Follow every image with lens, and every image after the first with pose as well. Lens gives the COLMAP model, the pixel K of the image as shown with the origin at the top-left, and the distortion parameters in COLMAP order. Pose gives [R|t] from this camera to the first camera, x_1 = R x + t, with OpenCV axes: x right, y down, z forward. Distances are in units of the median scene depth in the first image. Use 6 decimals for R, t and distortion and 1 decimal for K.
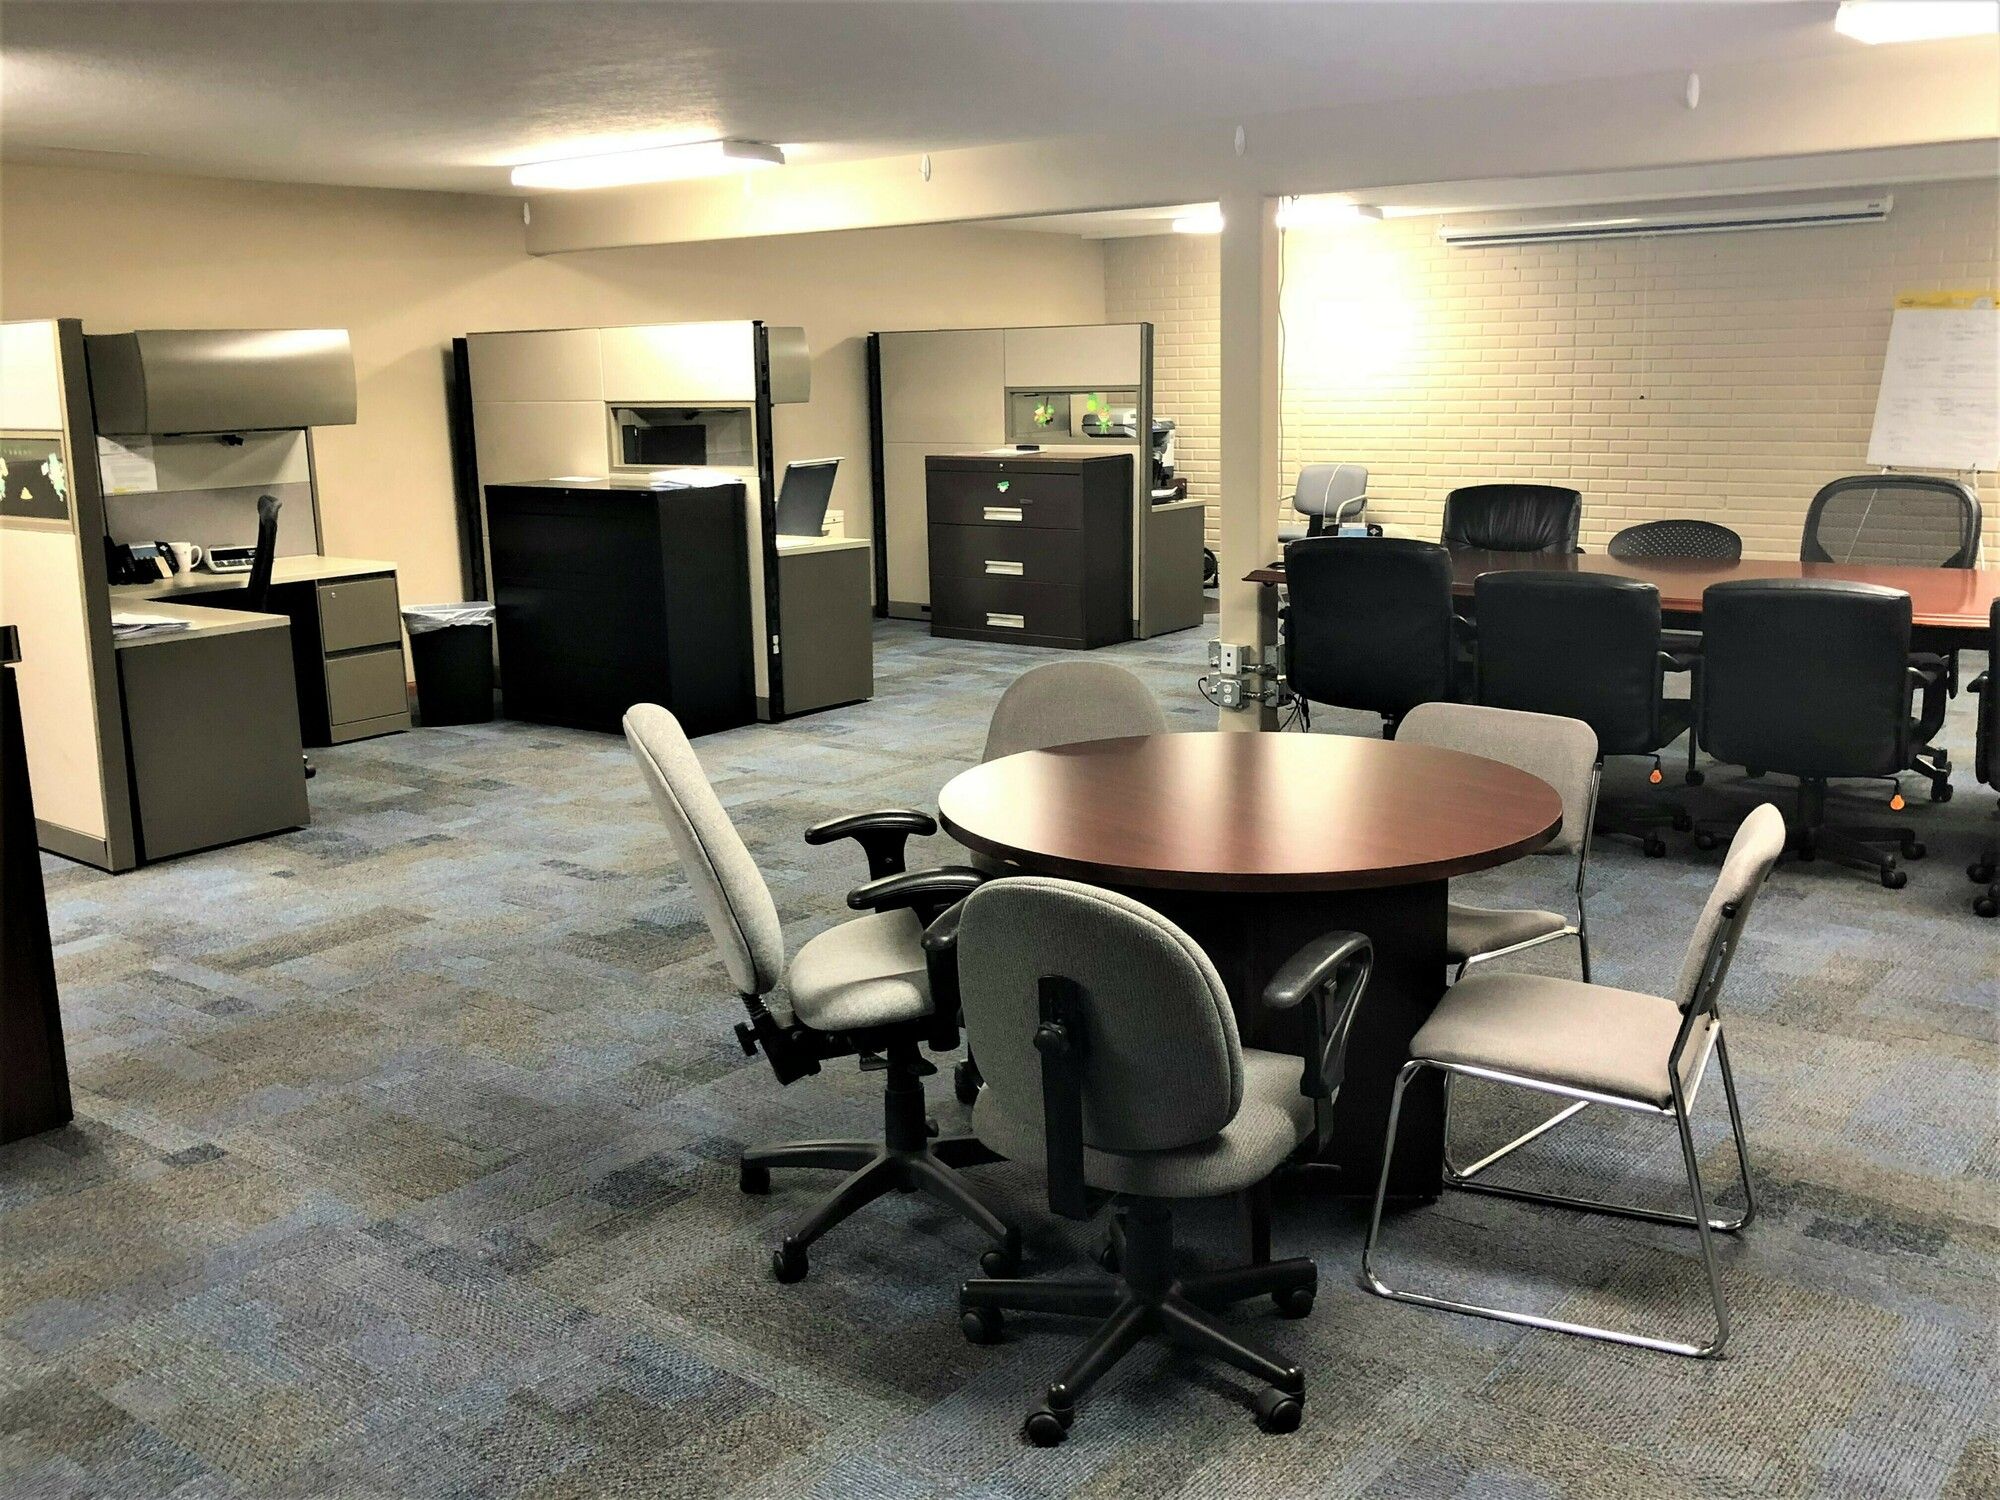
lens RADIAL K [[1915.2, 0, 1003.2], [0, 1915.2, 759.3], [0, 0, 1]] dist [0.013005, 0.000000]
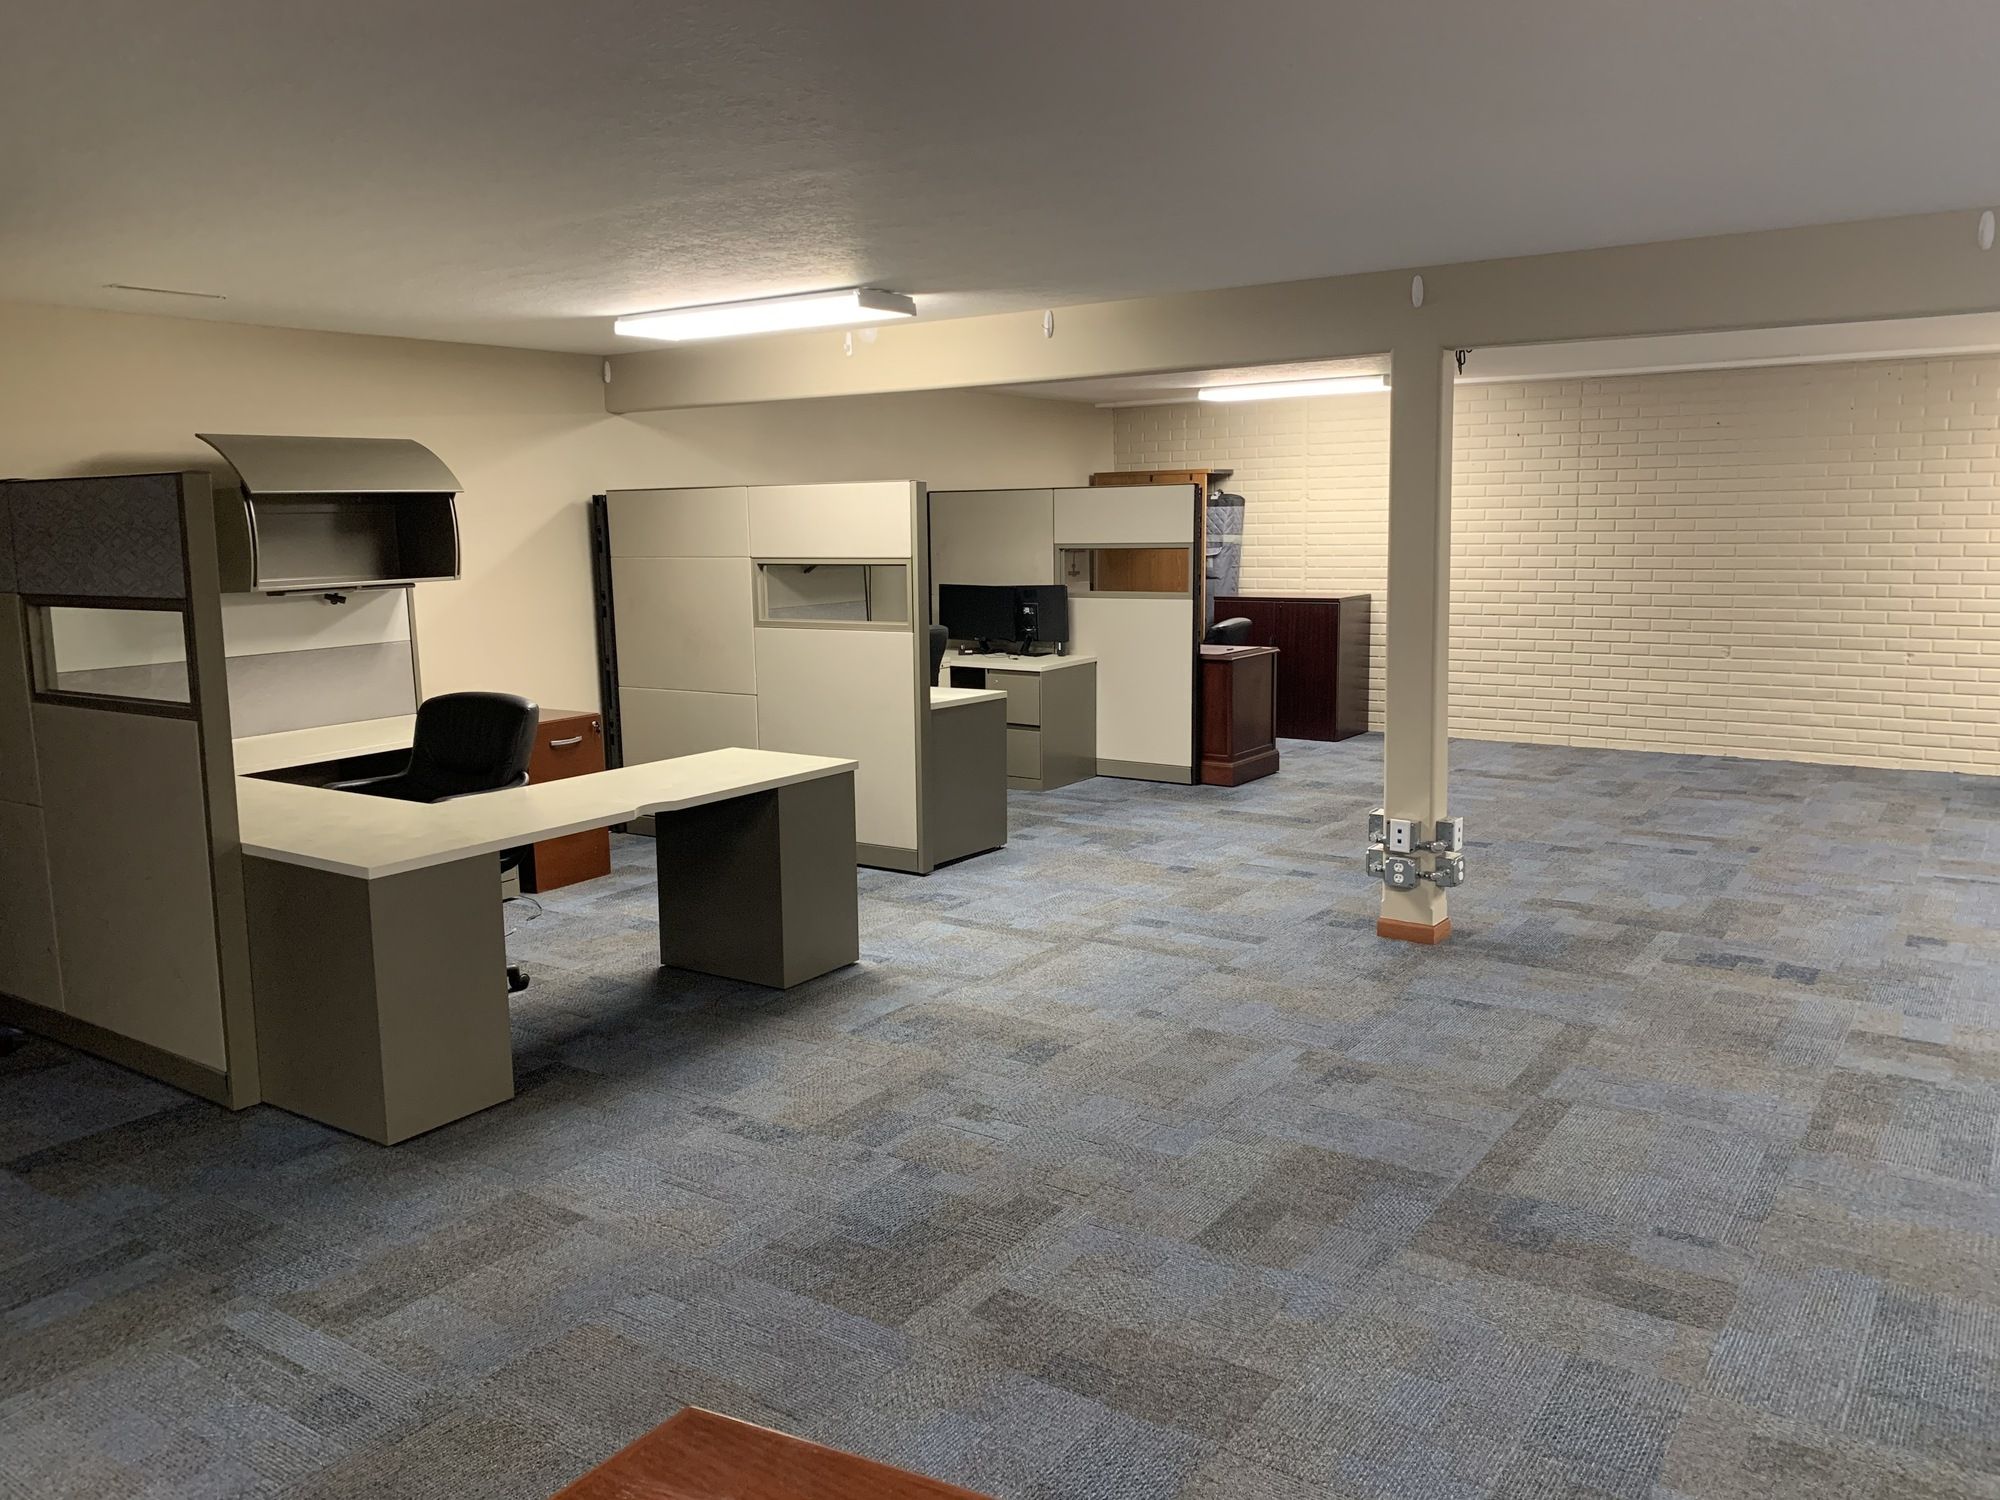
lens RADIAL K [[1533.4, 0, 999.7], [0, 1533.4, 735.2], [0, 0, 1]] dist [-0.007266, 0.002493]
pose [[0.997914, -0.006458, 0.064238, -0.125683], [0.010357, 0.998111, -0.060557, -0.058039], [-0.063725, 0.061096, 0.996096, 0.261119]]
